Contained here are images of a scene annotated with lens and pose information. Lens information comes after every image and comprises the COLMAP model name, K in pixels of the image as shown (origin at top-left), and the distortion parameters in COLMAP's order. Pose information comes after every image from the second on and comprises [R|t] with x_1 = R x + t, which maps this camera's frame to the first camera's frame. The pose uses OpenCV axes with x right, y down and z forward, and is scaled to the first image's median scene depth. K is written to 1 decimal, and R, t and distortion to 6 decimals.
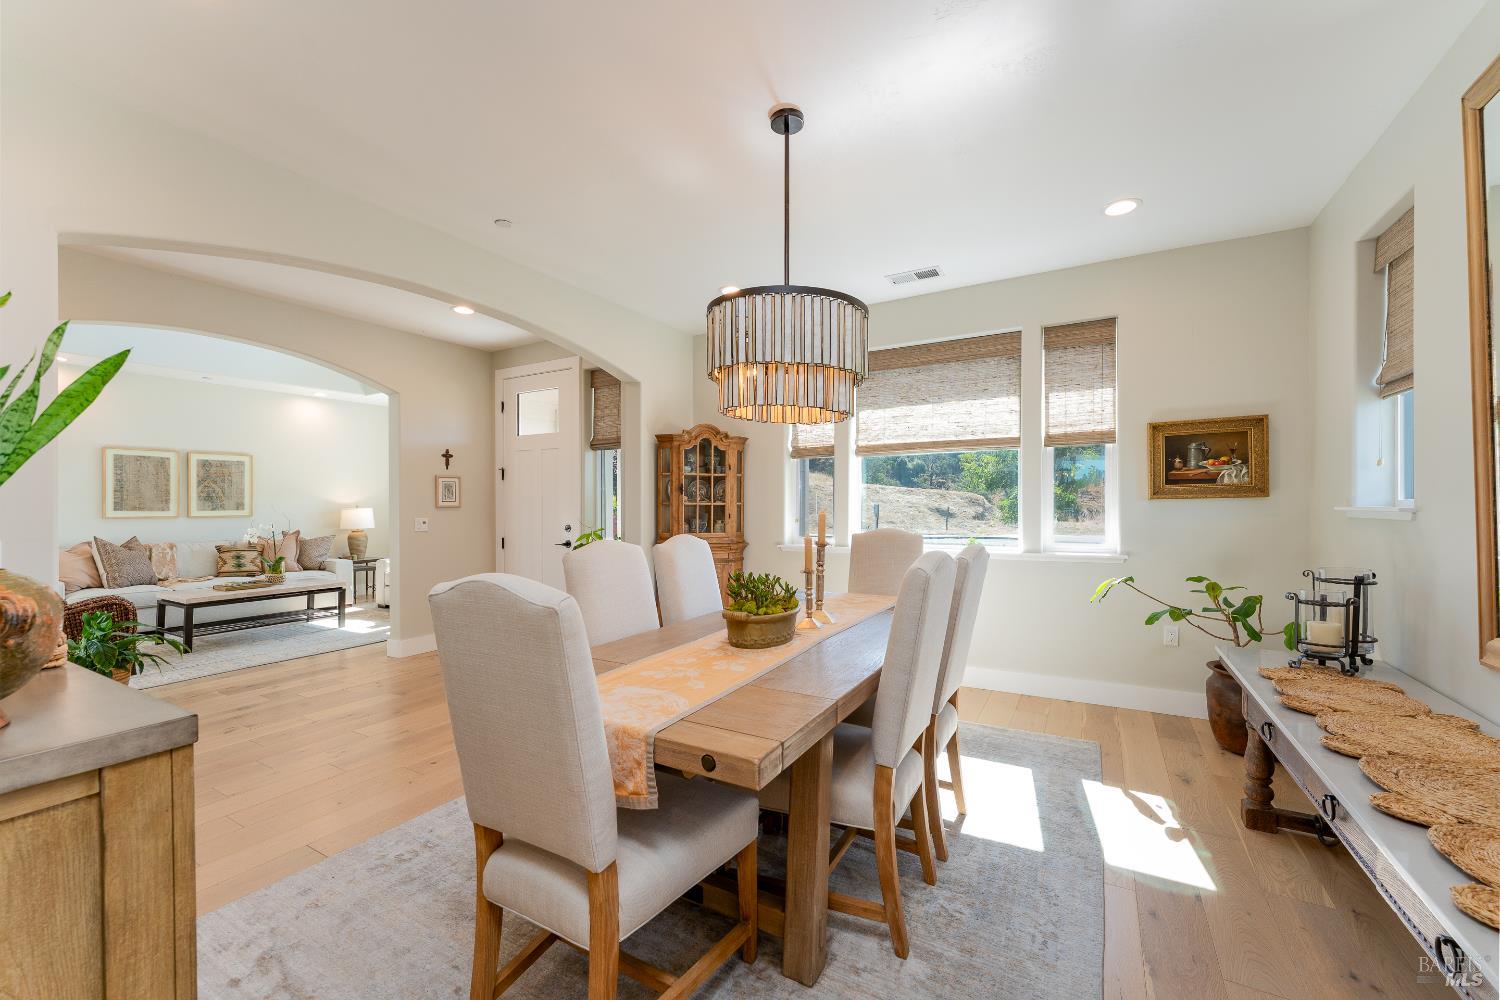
lens RADIAL K [[609.6, 0, 746.5], [0, 609.6, 497.2], [0, 0, 1]] dist [0.001437, -0.000751]
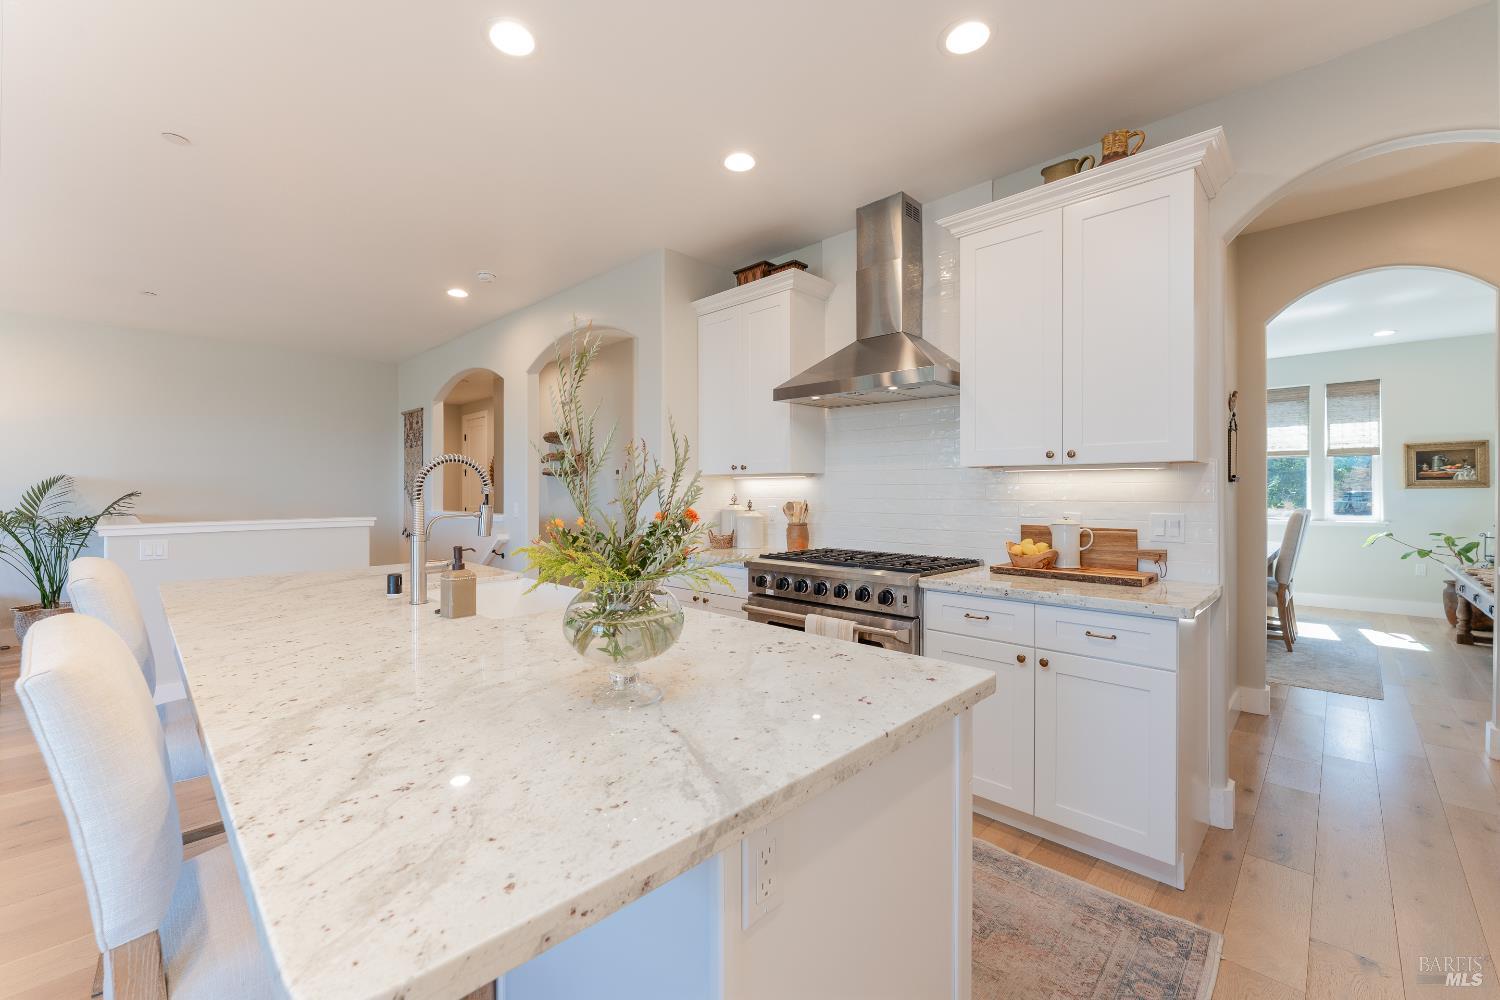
lens RADIAL K [[609.6, 0, 746.9], [0, 609.6, 480.6], [0, 0, 1]] dist [0.001437, -0.000751]
pose [[0.966855, 0.002875, -0.255310, -0.692472], [-0.004024, 0.999984, -0.003976, -0.004862], [0.255295, 0.004872, 0.966851, -1.136253]]
